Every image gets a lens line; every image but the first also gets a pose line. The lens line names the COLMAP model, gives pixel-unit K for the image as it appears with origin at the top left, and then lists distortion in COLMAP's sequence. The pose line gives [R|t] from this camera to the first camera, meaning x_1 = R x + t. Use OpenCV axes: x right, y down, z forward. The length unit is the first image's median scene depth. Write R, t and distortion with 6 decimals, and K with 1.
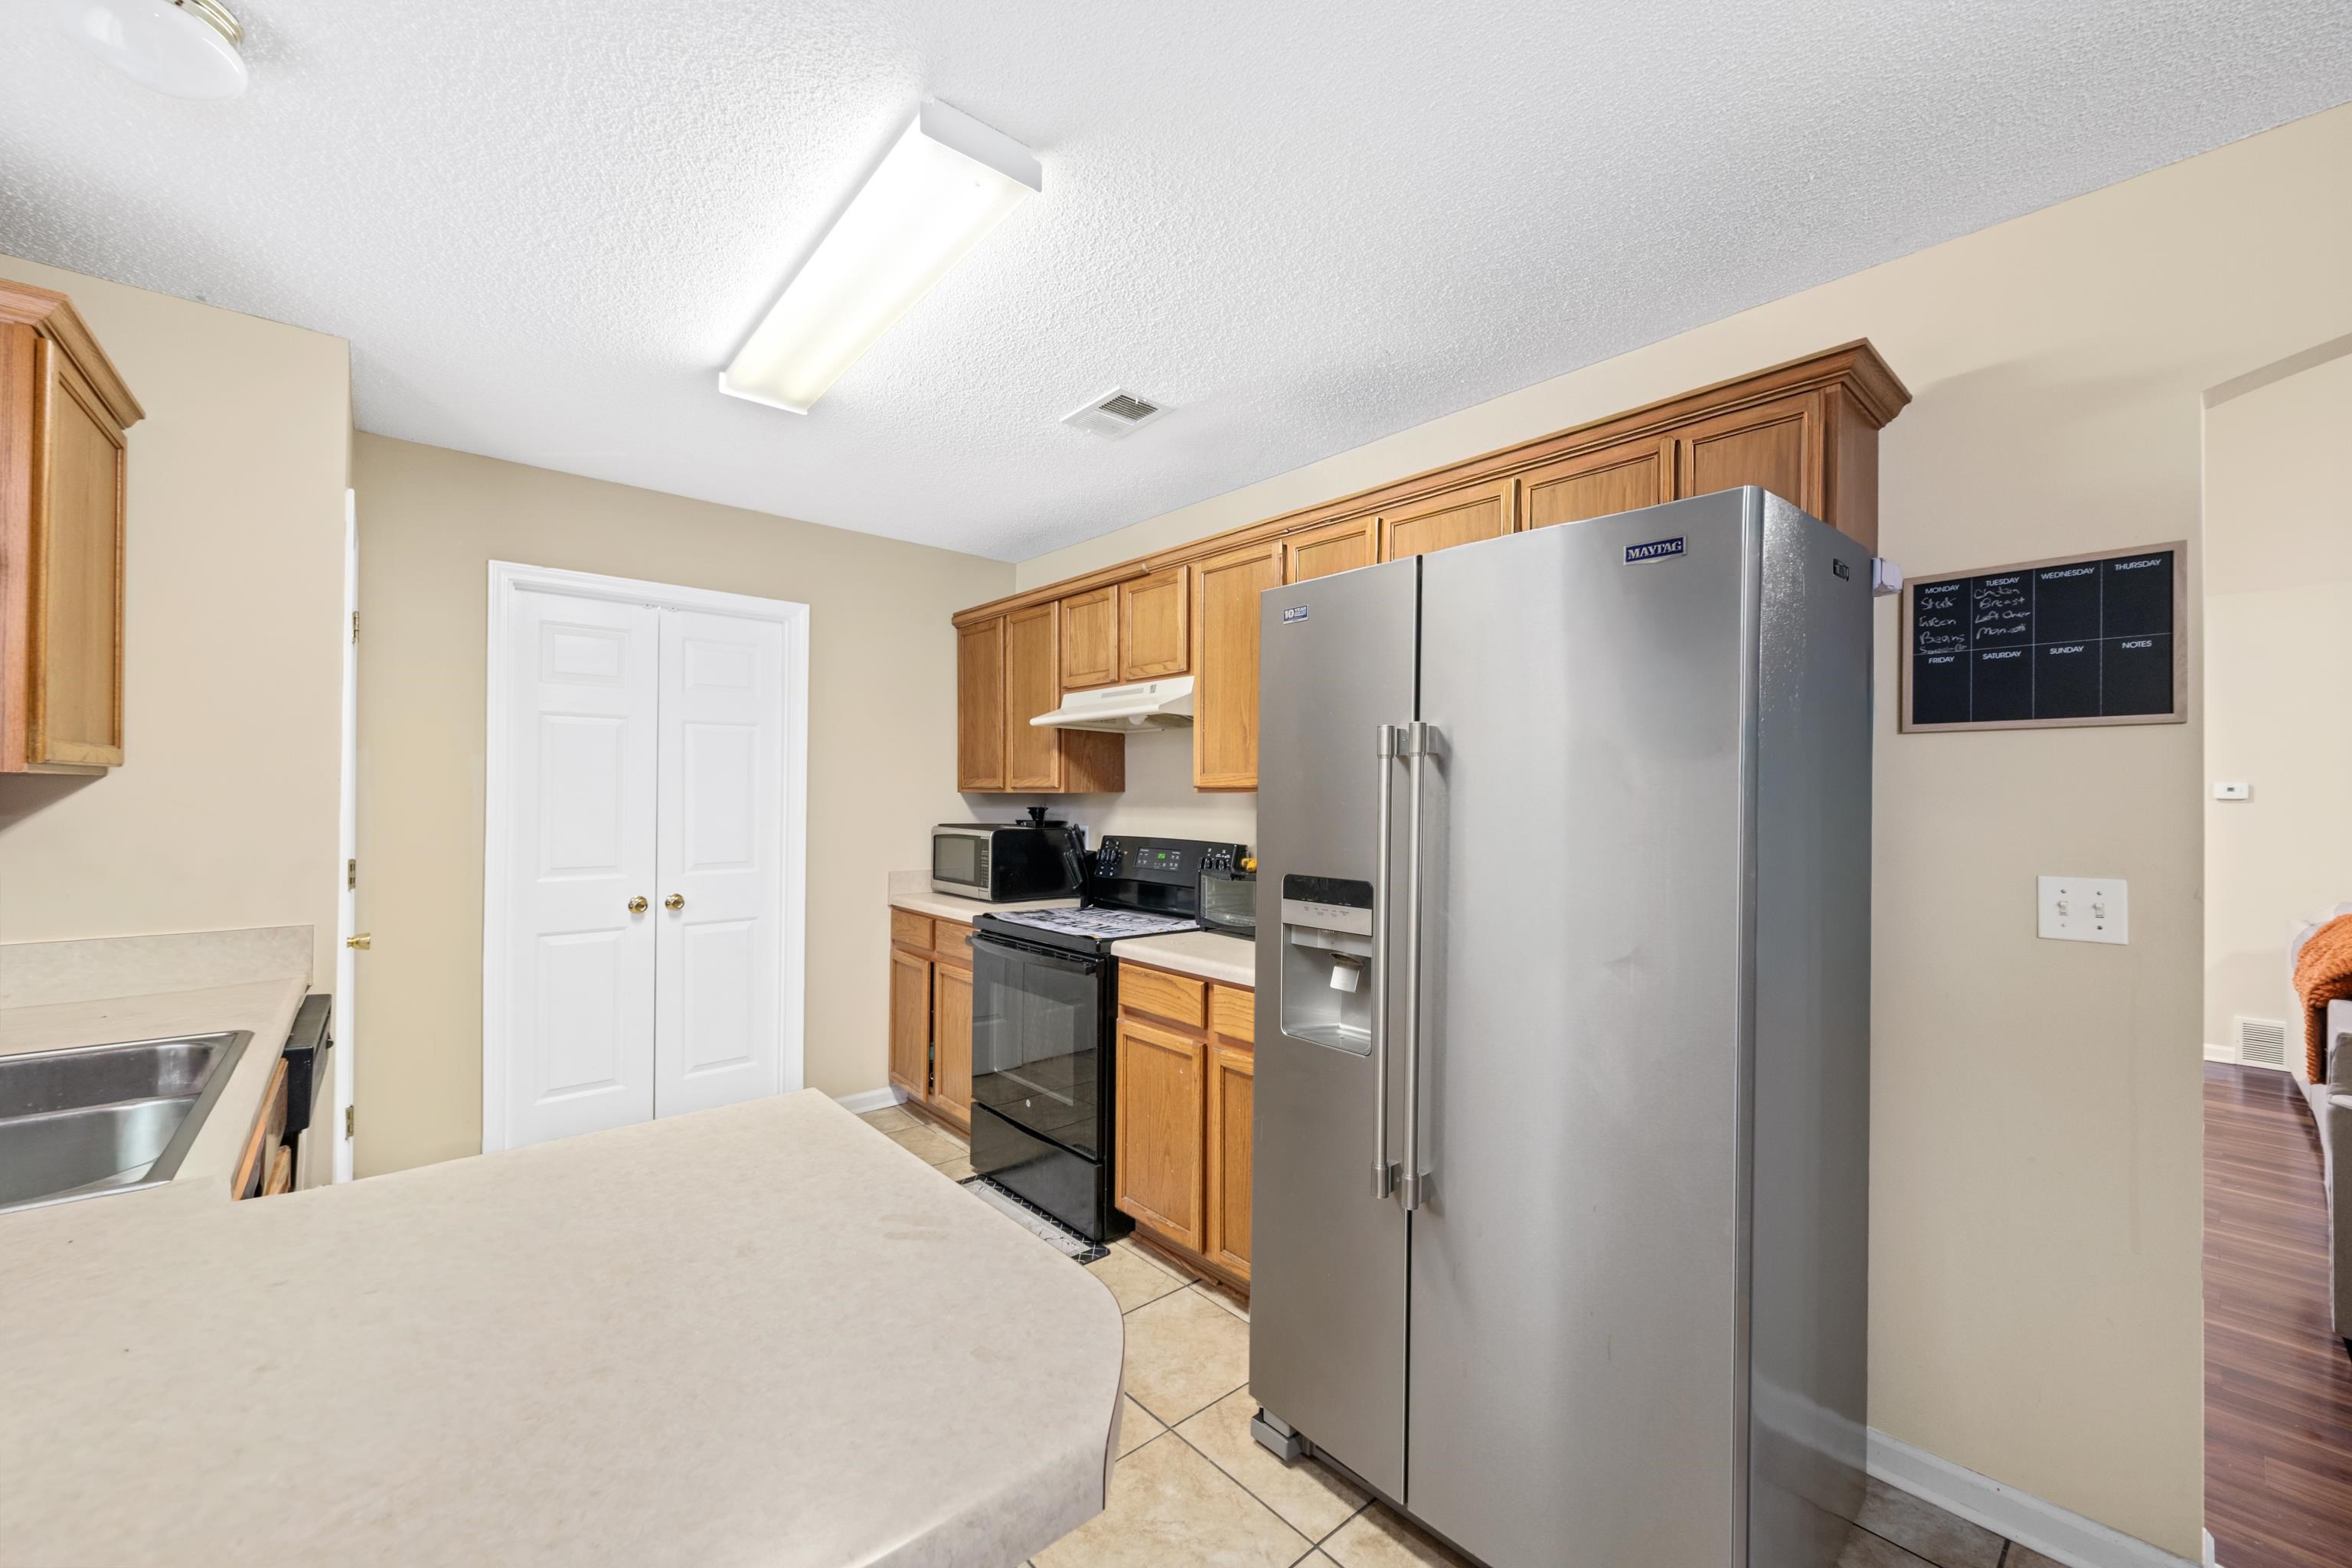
lens RADIAL K [[924.3, 0, 1196.1], [0, 924.3, 790.8], [0, 0, 1]] dist [0.001580, -0.000635]
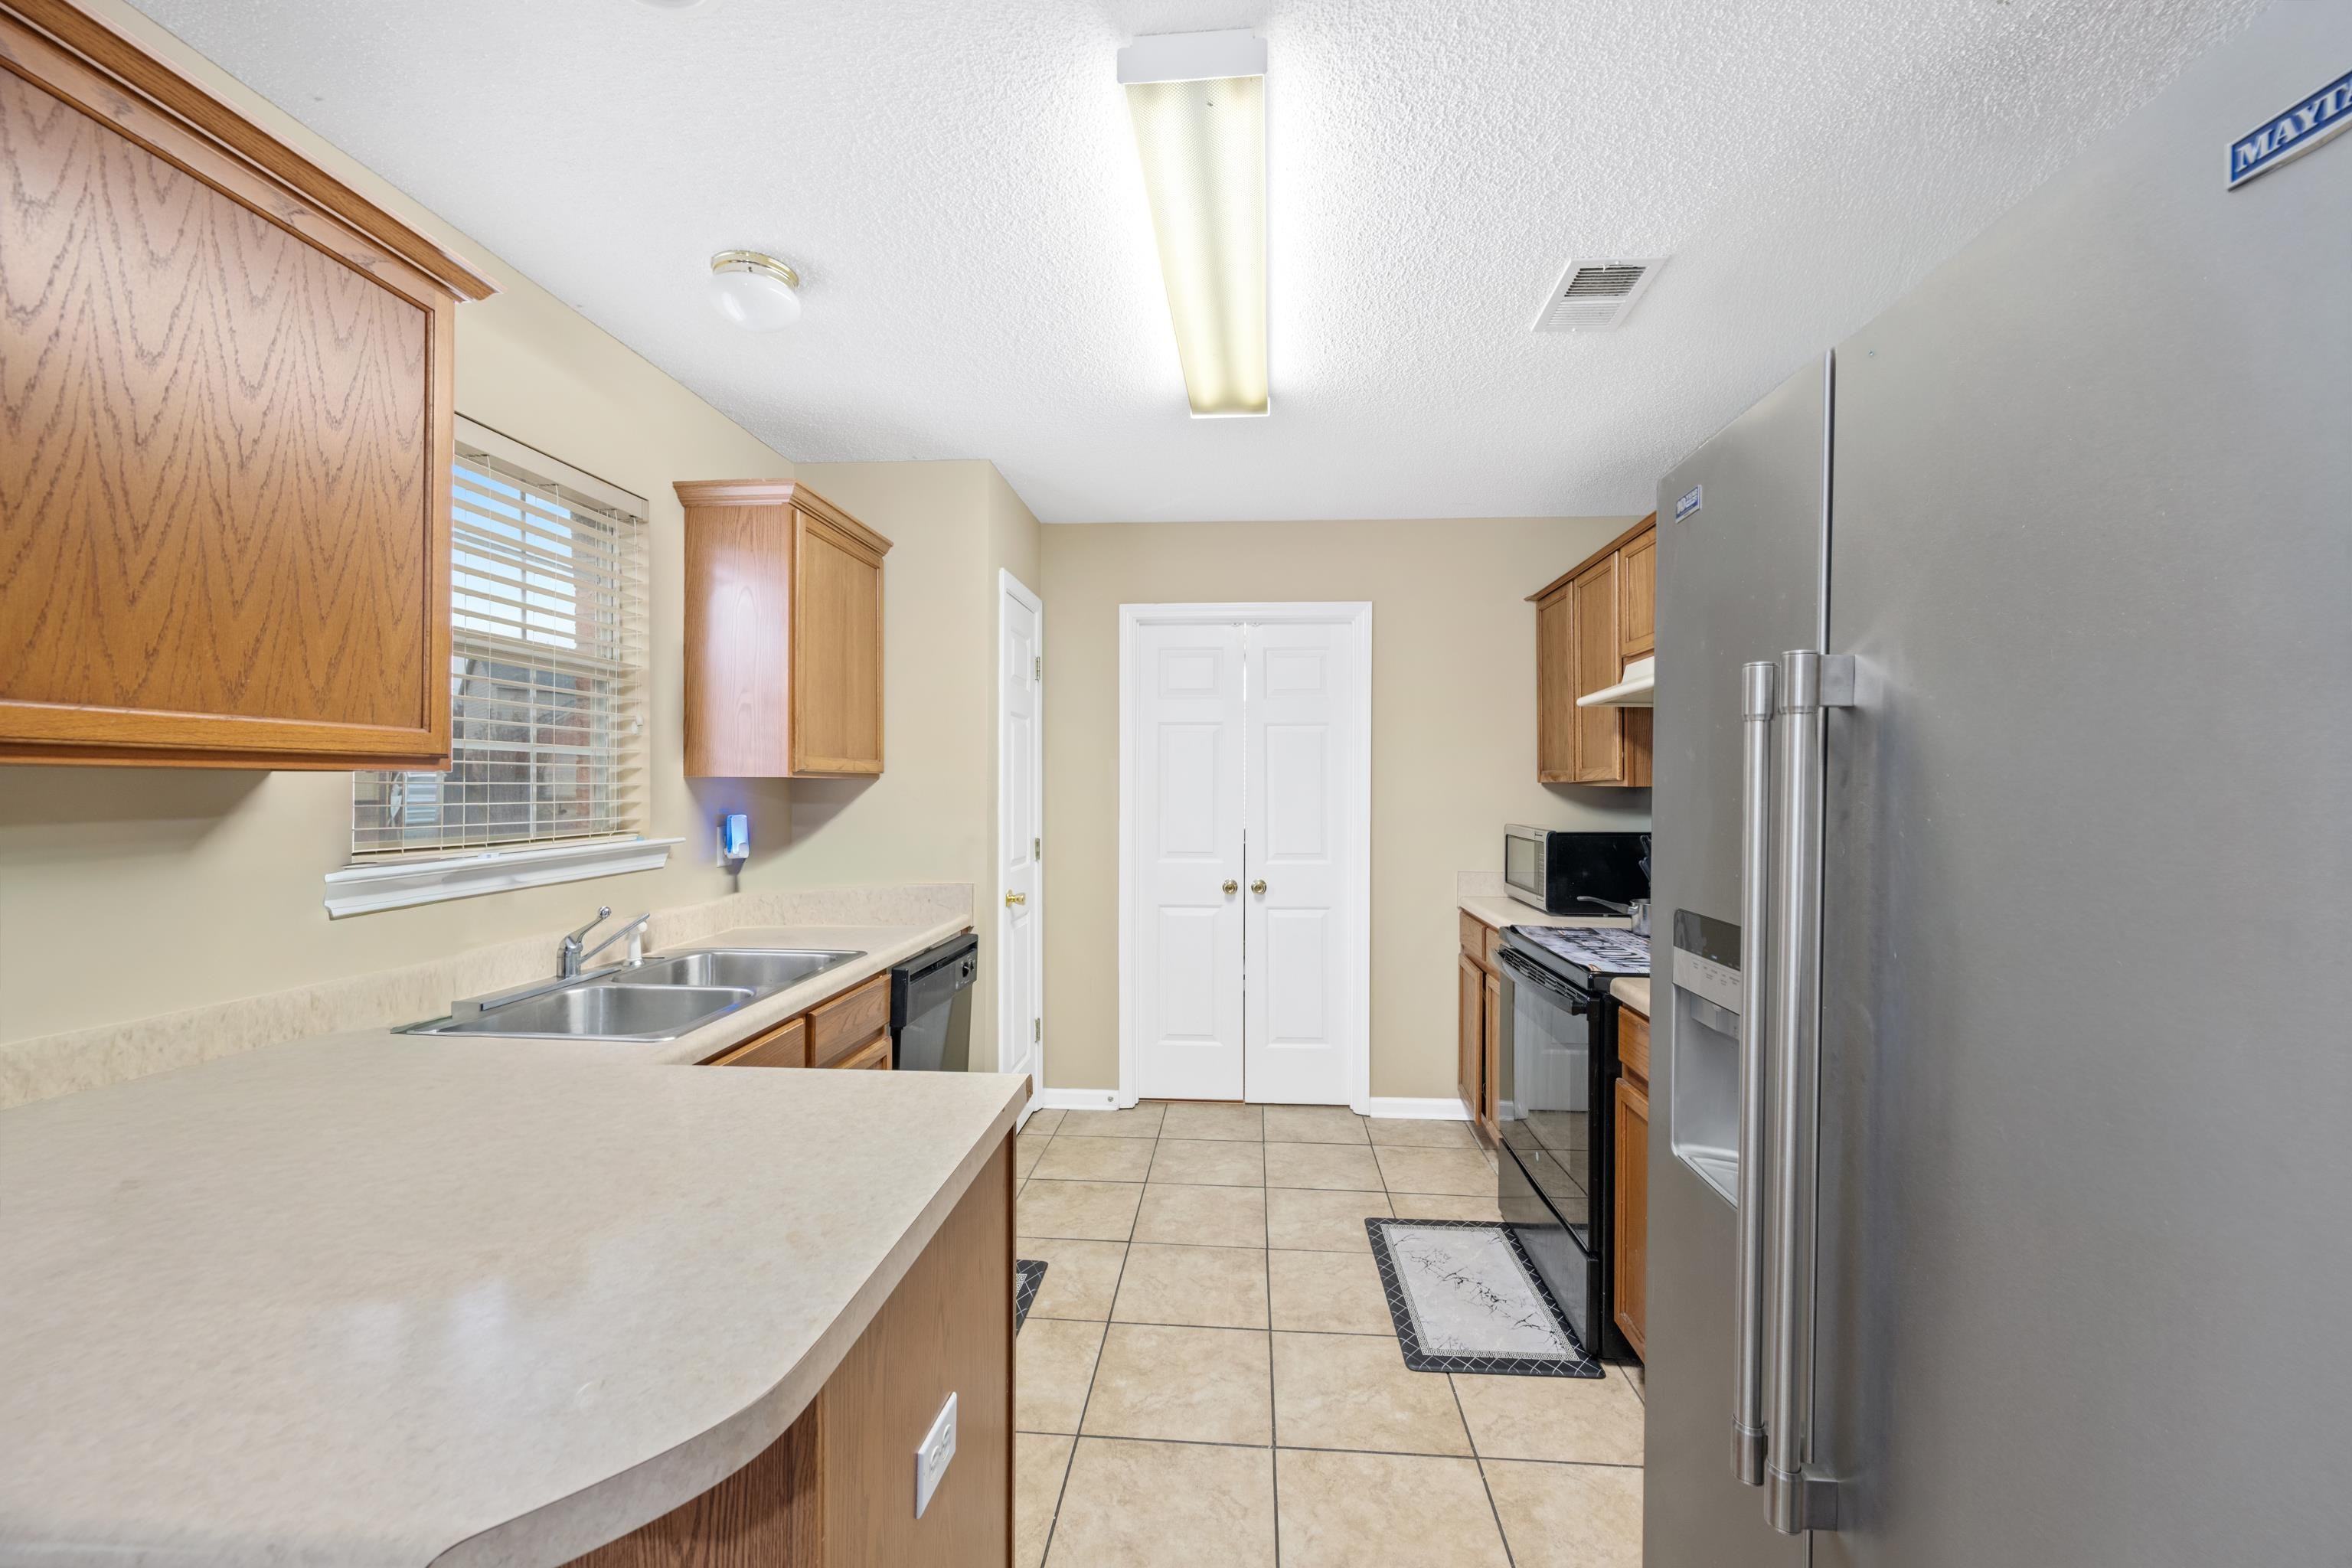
lens RADIAL K [[924.3, 0, 1187.8], [0, 924.3, 790.1], [0, 0, 1]] dist [0.001580, -0.000635]
pose [[0.694520, -0.003494, -0.719465, 0.199899], [0.005432, 0.999985, 0.000387, 0.003143], [0.719453, -0.004177, 0.694528, 0.186032]]
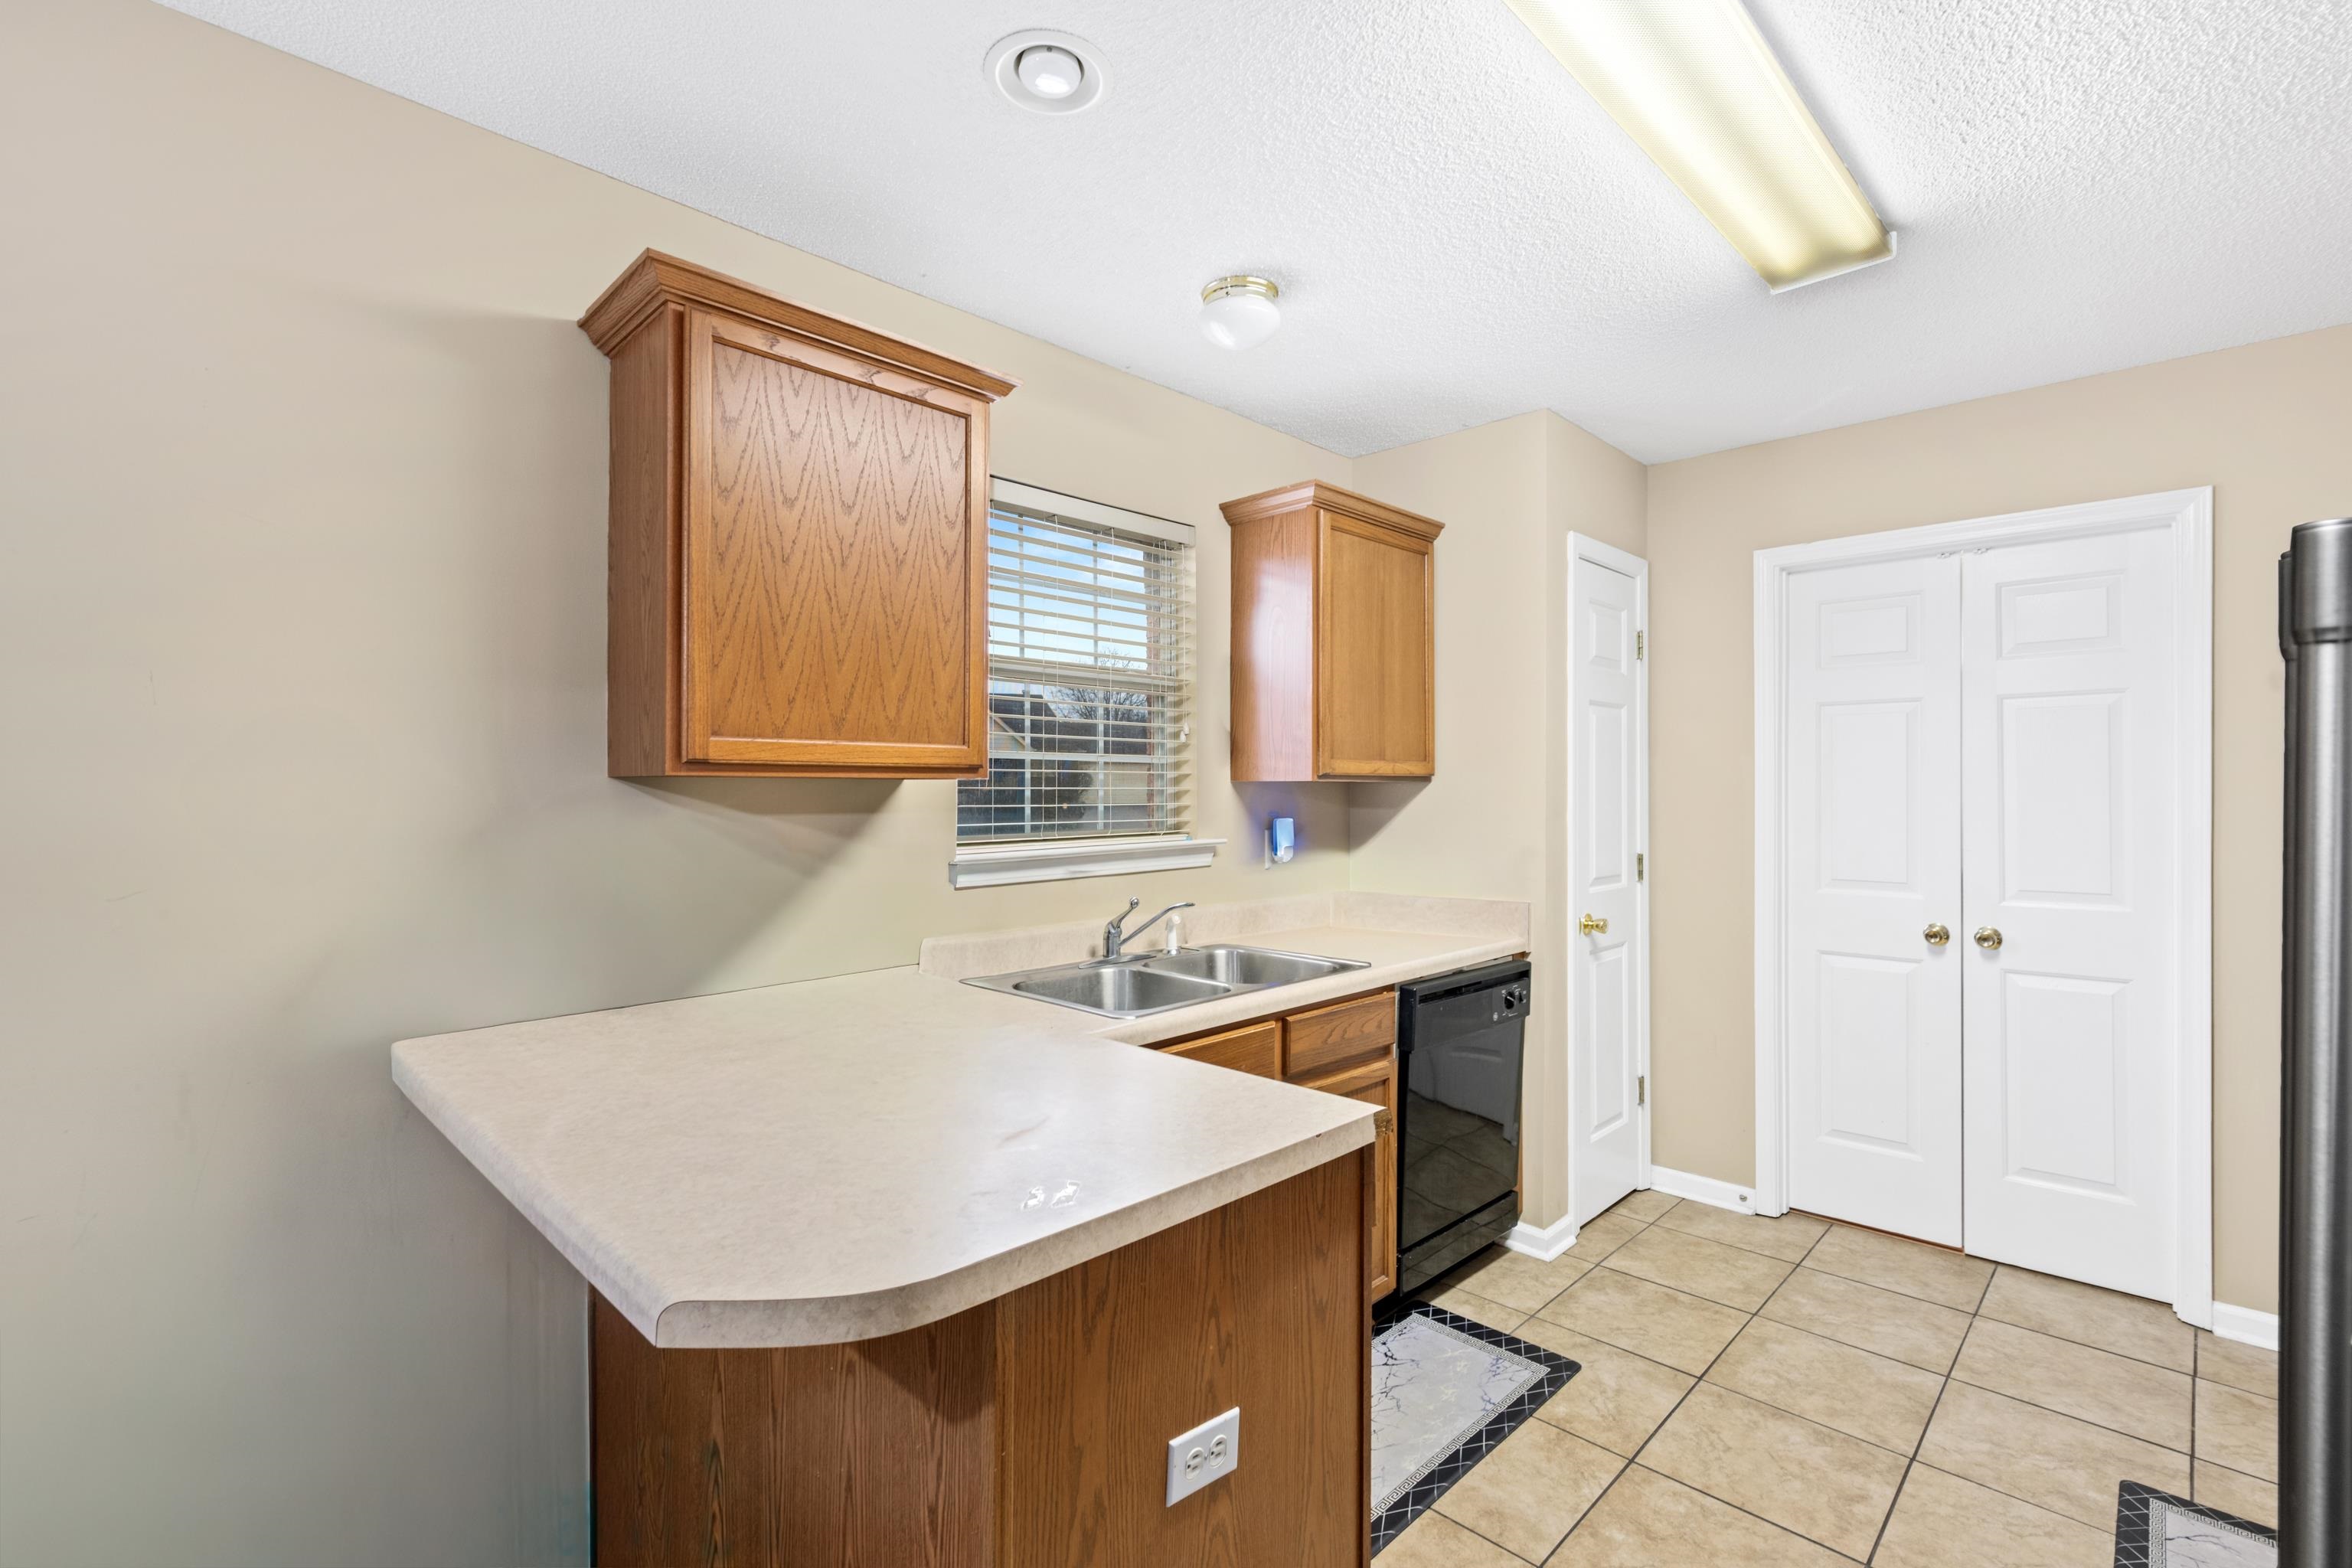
lens RADIAL K [[1056.8, 0, 1188.6], [0, 1056.8, 788.3], [0, 0, 1]] dist [0.001221, 0.001452]
pose [[0.068823, -0.010213, -0.997577, 0.282246], [0.003570, 0.999944, -0.009991, 0.005235], [0.997623, -0.002874, 0.068855, 0.327469]]
